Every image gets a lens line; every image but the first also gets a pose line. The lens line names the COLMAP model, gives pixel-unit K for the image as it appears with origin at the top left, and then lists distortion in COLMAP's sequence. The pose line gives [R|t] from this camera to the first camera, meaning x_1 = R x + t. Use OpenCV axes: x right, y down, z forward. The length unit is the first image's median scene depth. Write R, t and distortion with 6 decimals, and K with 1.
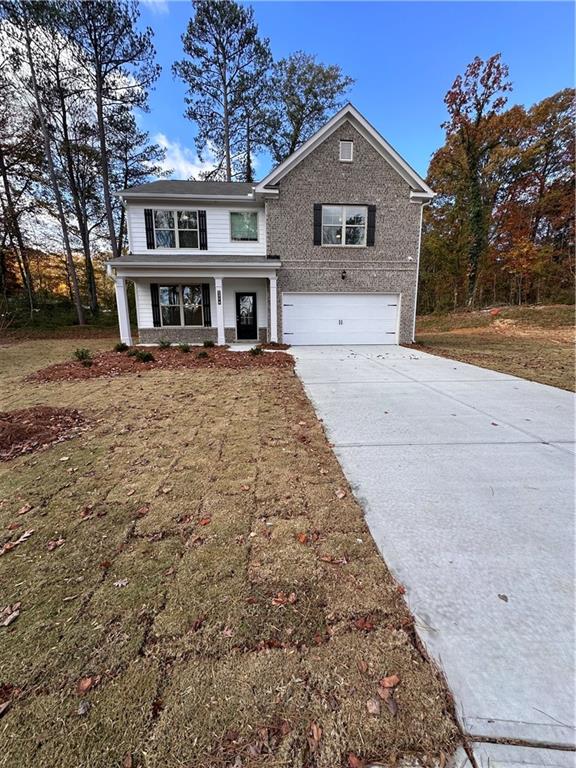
lens RADIAL K [[304.0, 0, 285.2], [0, 304.0, 384.4], [0, 0, 1]] dist [-0.005416, 0.000825]
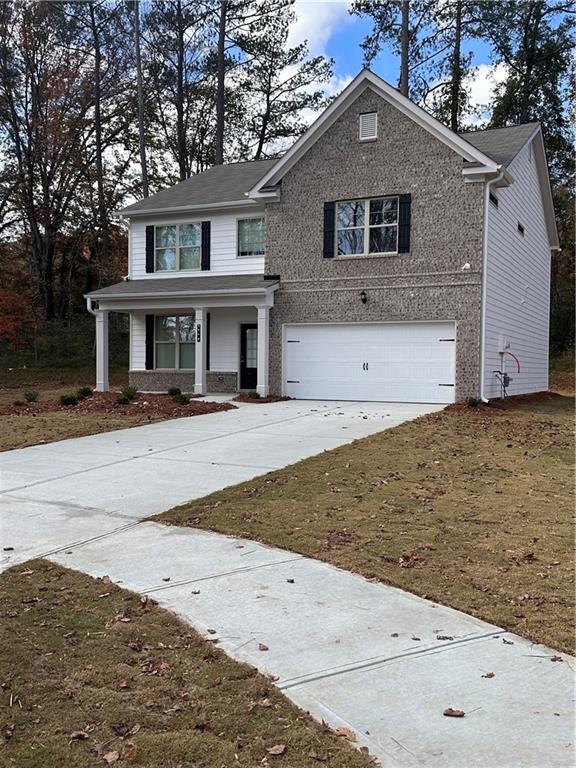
lens RADIAL K [[754.8, 0, 315.5], [0, 754.8, 406.8], [0, 0, 1]] dist [0.046946, 0.000000]
pose [[0.870300, 0.037349, -0.491104, 0.924106], [-0.106383, 0.987838, -0.113398, 0.078311], [0.480896, 0.150936, 0.863688, -0.450994]]
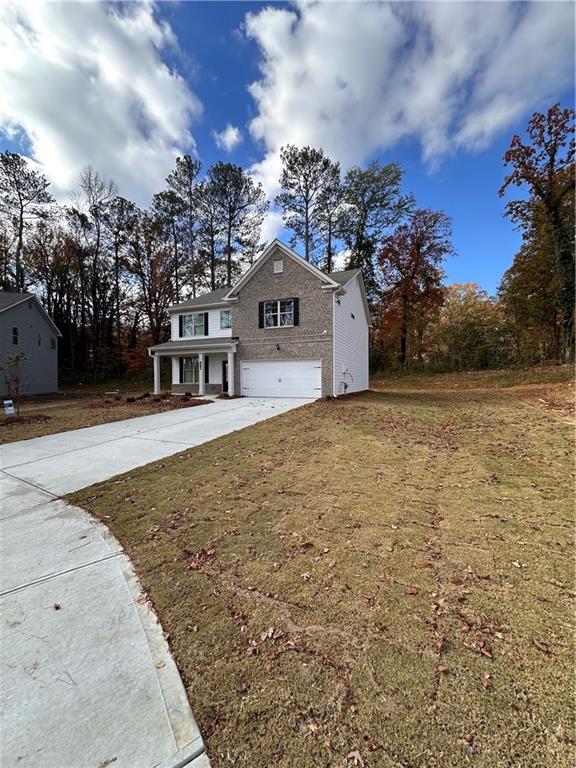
lens RADIAL K [[304.0, 0, 304.4], [0, 304.0, 391.5], [0, 0, 1]] dist [-0.005416, 0.000825]
pose [[0.900912, 0.015669, -0.433719, 0.906634], [-0.079484, 0.988402, -0.129396, 0.010516], [0.426661, 0.151048, 0.891709, -0.157700]]
